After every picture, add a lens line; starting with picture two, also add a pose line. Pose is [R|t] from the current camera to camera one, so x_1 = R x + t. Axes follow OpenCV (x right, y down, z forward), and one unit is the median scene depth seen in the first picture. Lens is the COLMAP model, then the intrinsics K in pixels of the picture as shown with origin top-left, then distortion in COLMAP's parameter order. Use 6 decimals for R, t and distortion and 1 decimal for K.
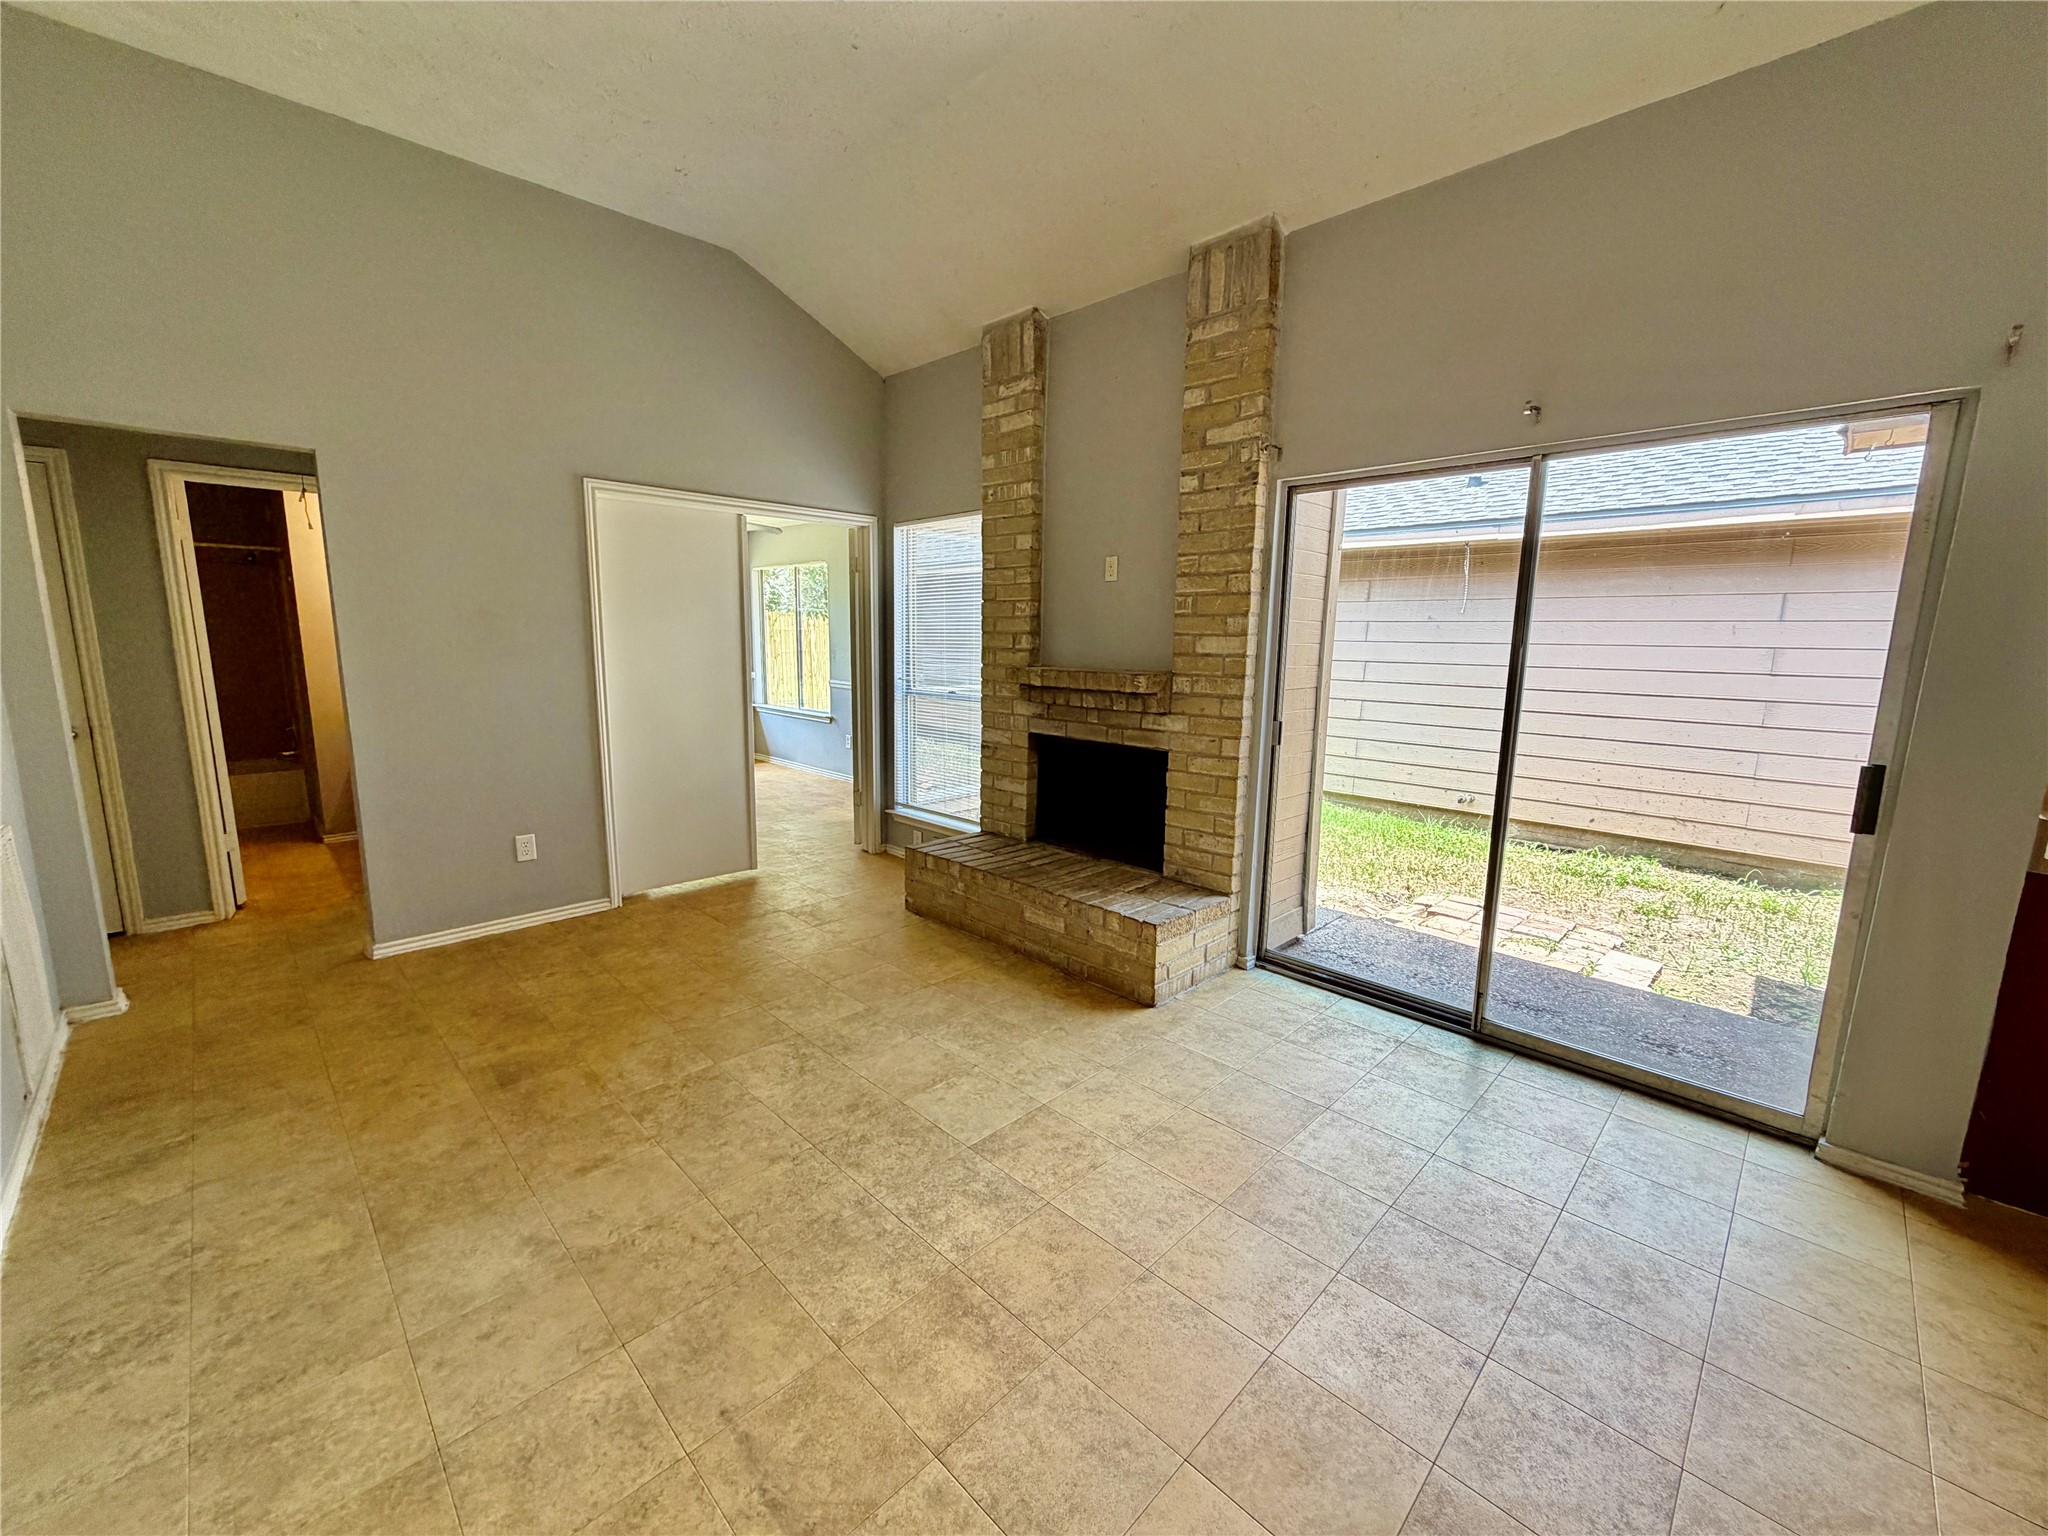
lens RADIAL K [[814.2, 0, 1016.6], [0, 814.2, 769.4], [0, 0, 1]] dist [-0.000261, -0.000210]
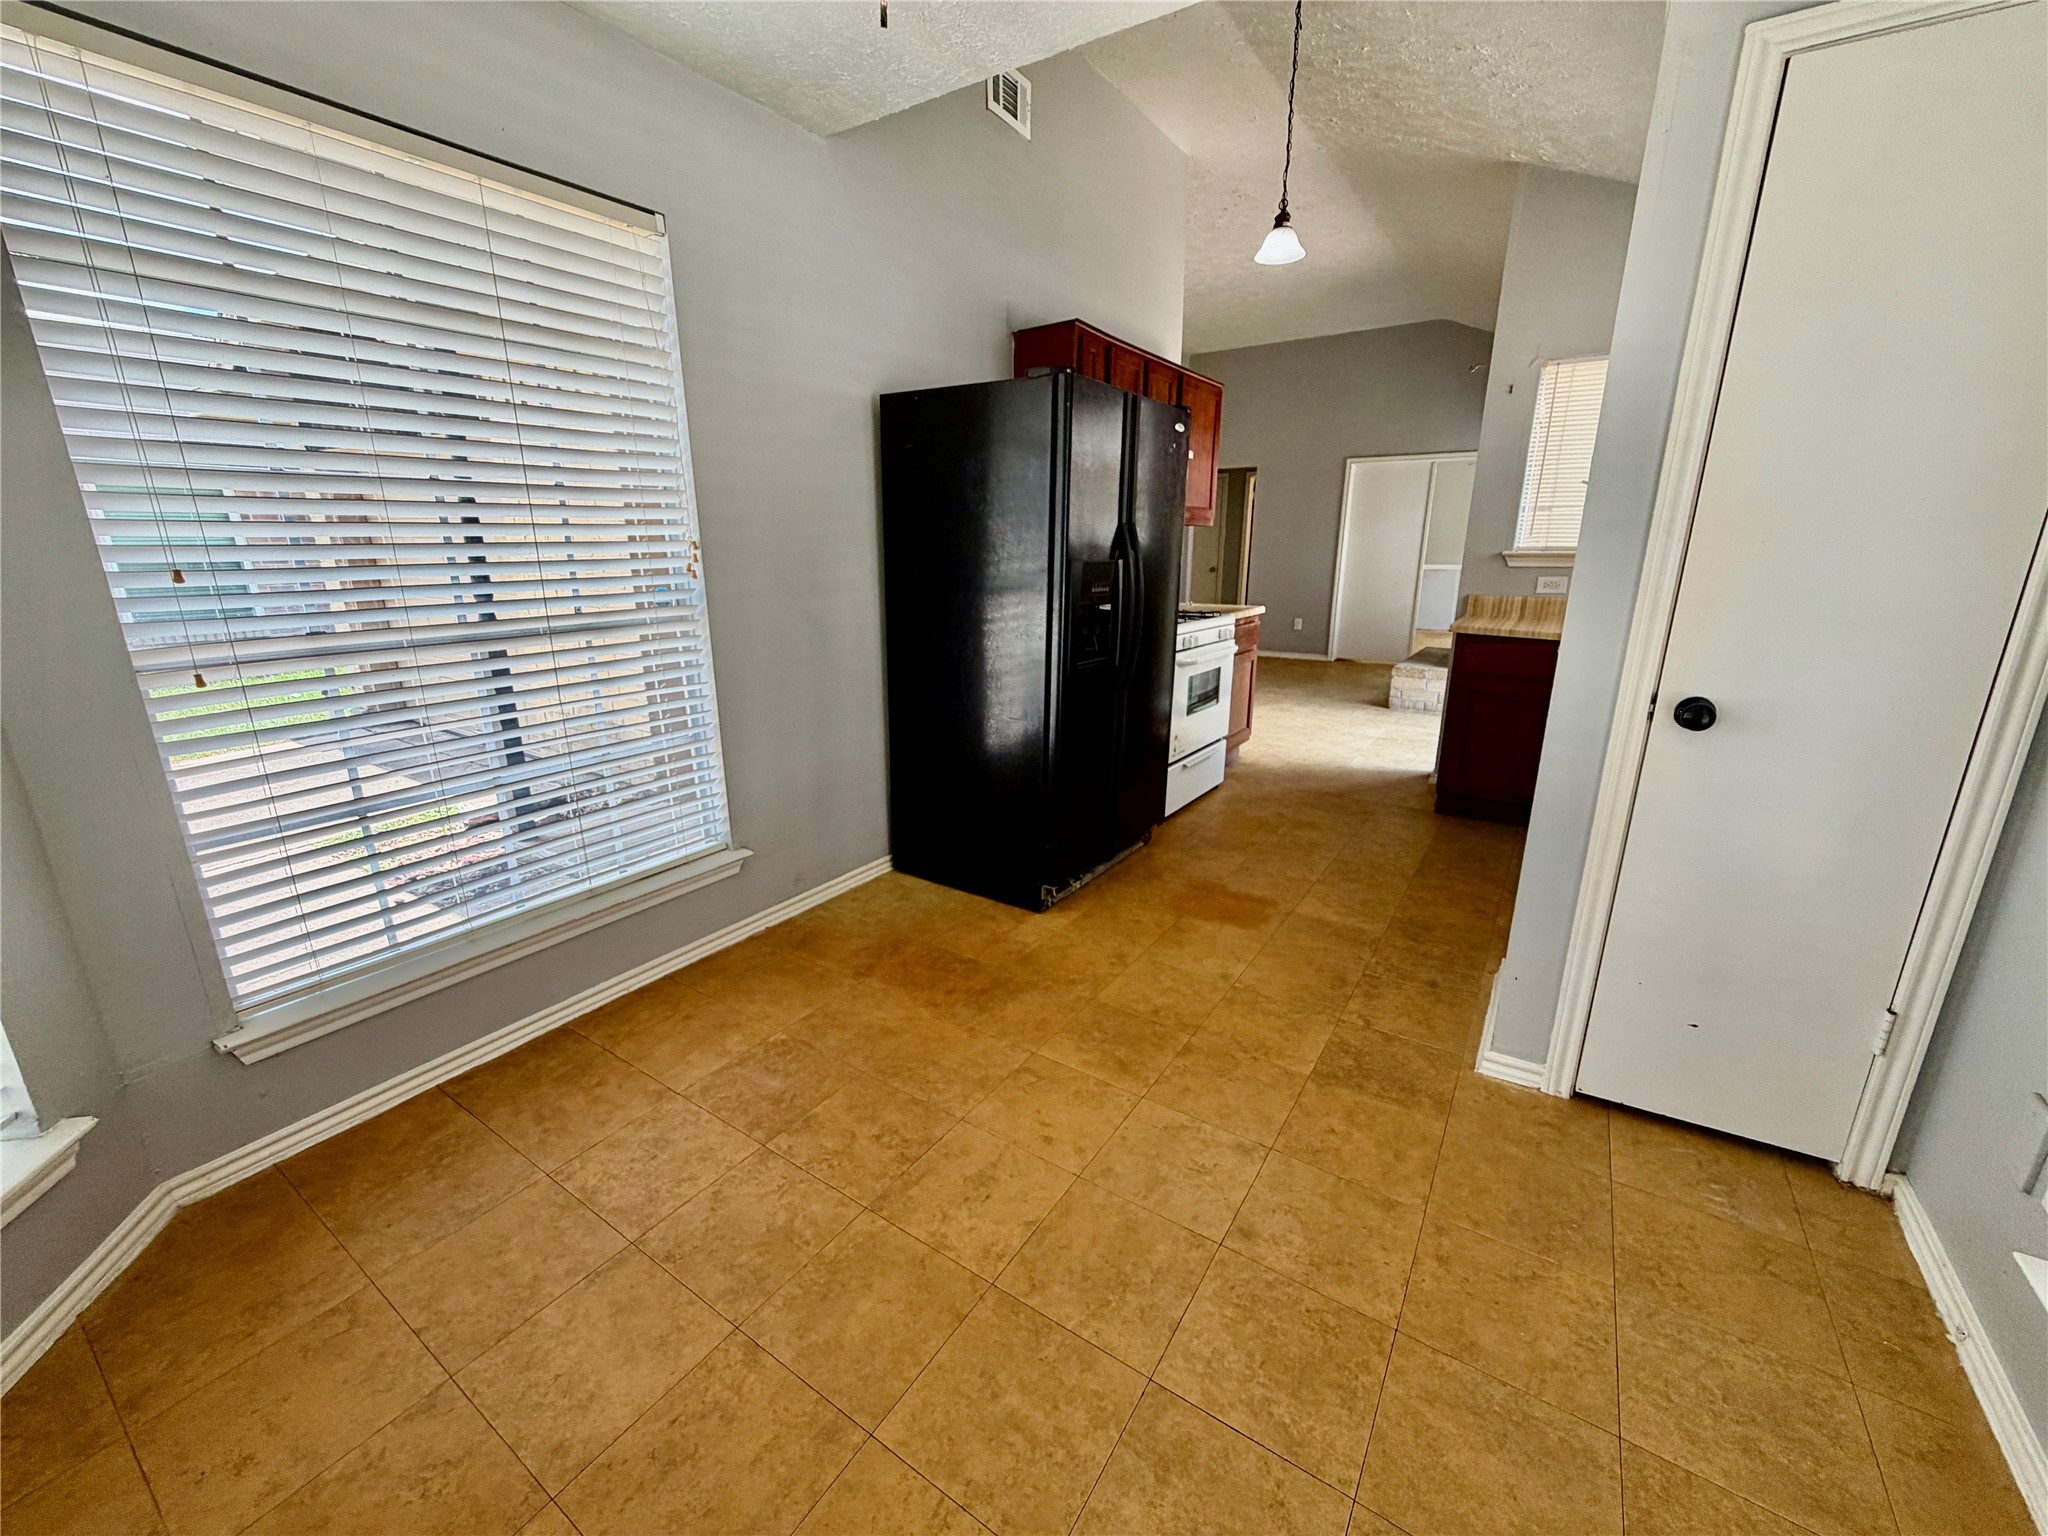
lens RADIAL K [[814.2, 0, 1022.7], [0, 814.2, 775.6], [0, 0, 1]] dist [-0.000261, -0.000210]
pose [[0.199465, 0.252309, -0.946865, 1.861782], [-0.153466, 0.962402, 0.224120, 0.128381], [0.967813, 0.100608, 0.230687, -0.330259]]
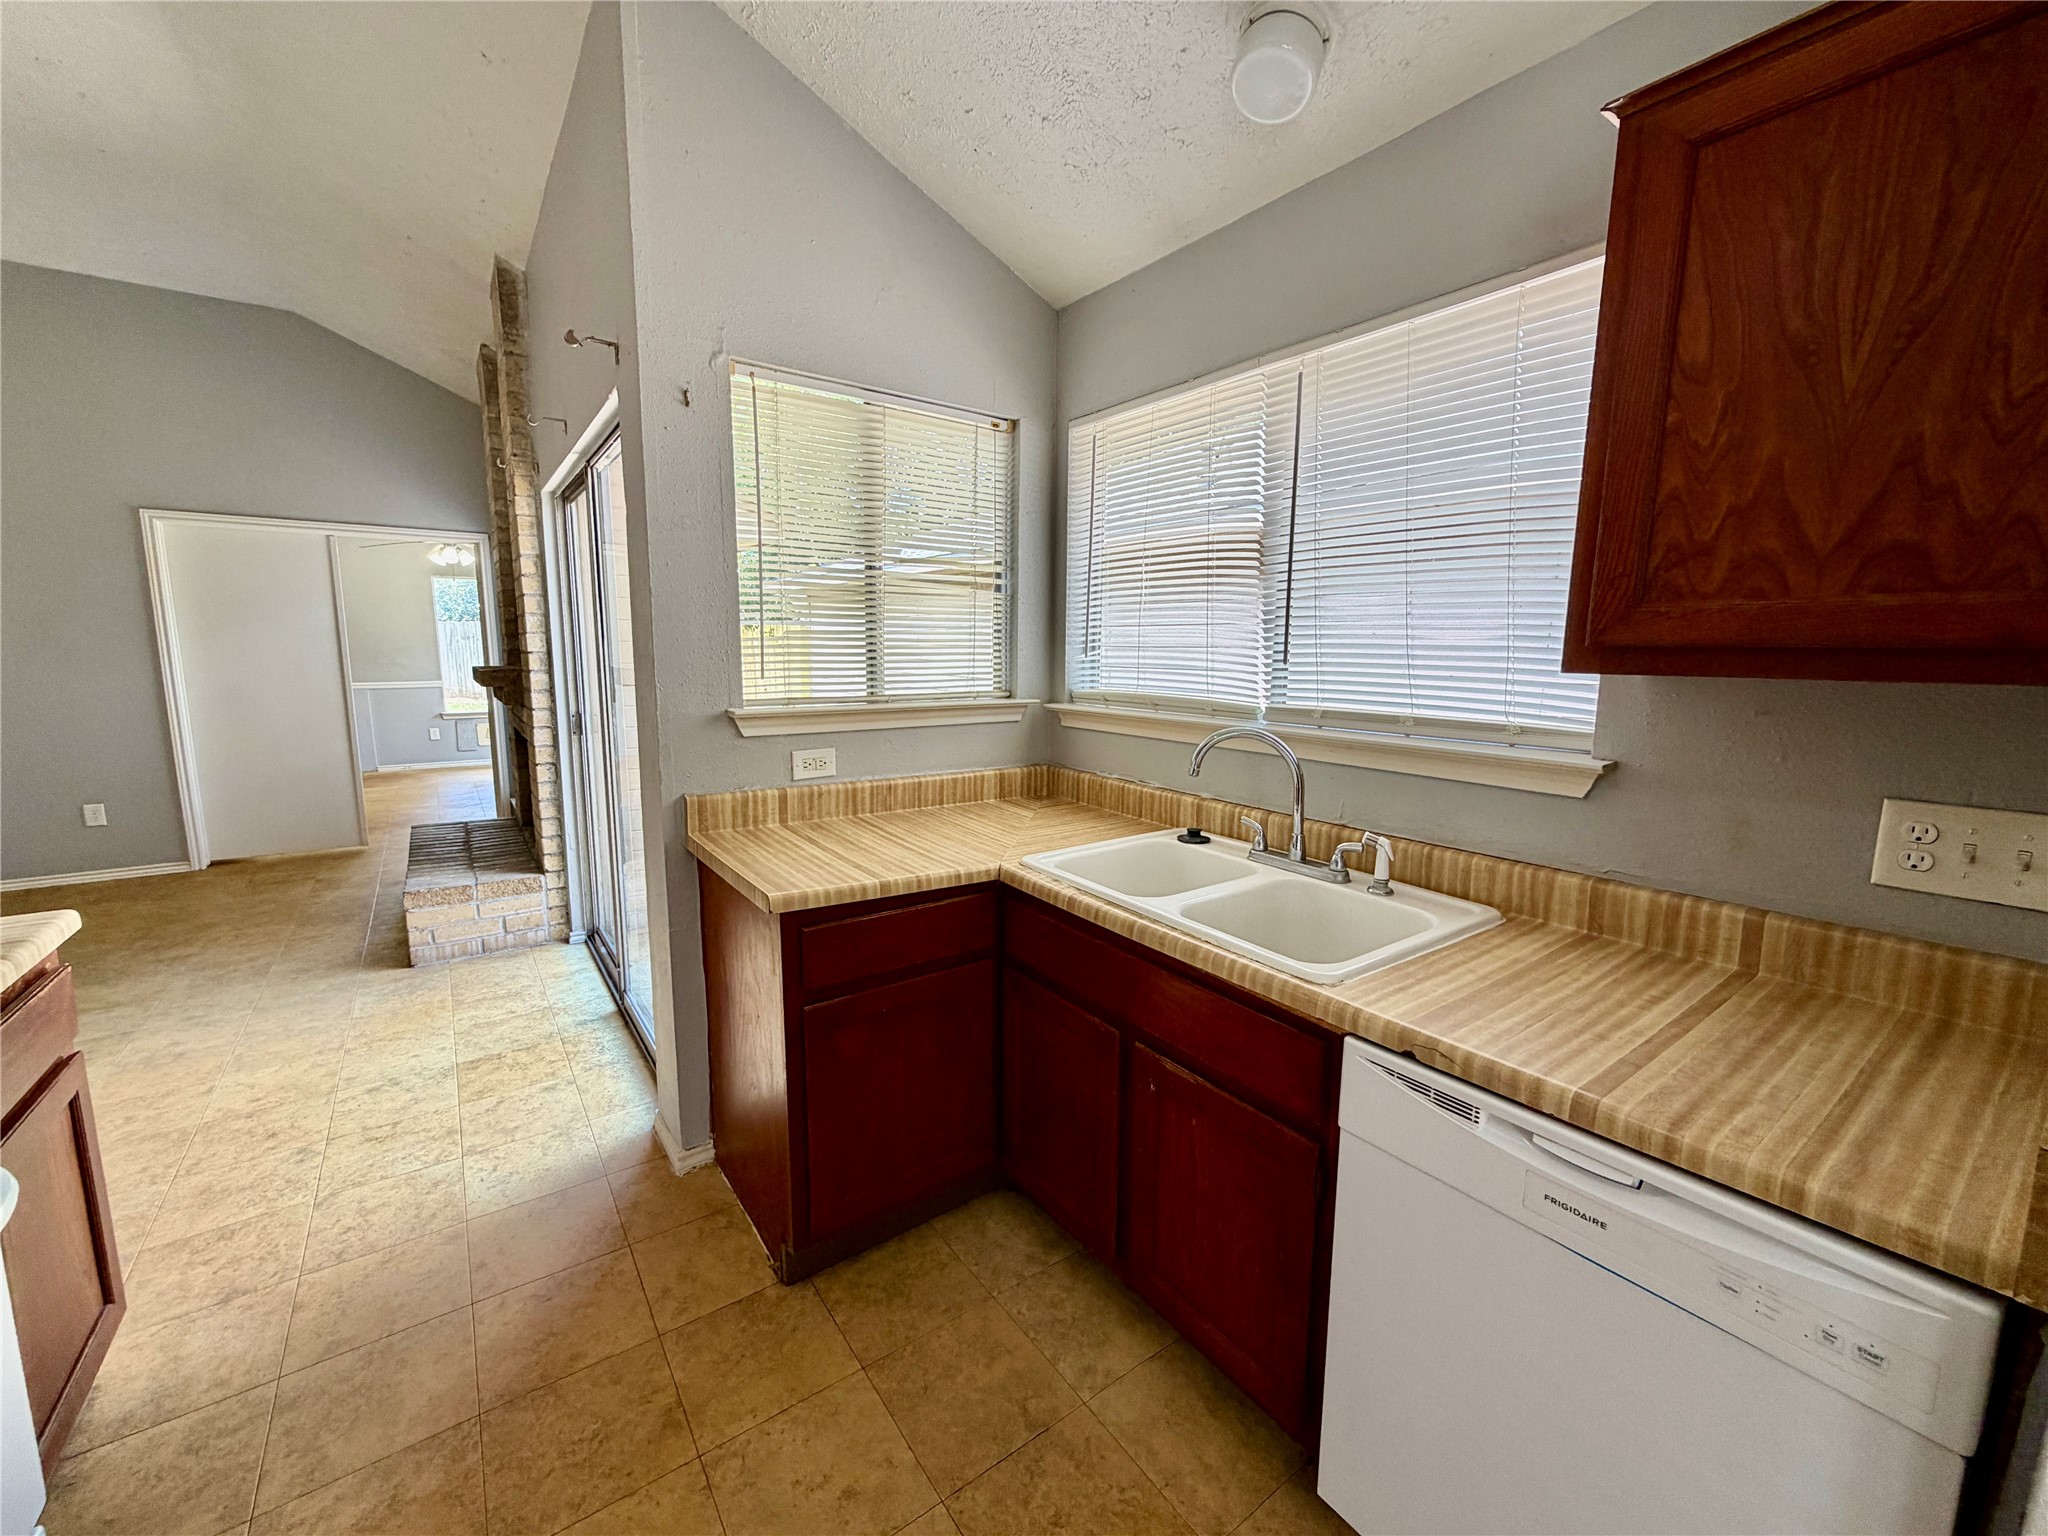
lens RADIAL K [[814.2, 0, 1018.2], [0, 814.2, 770.7], [0, 0, 1]] dist [-0.000261, -0.000210]
pose [[0.987159, 0.018388, -0.158680, 1.092090], [-0.020654, 0.999707, -0.012646, 0.019357], [0.158401, 0.015761, 0.987249, 0.026770]]
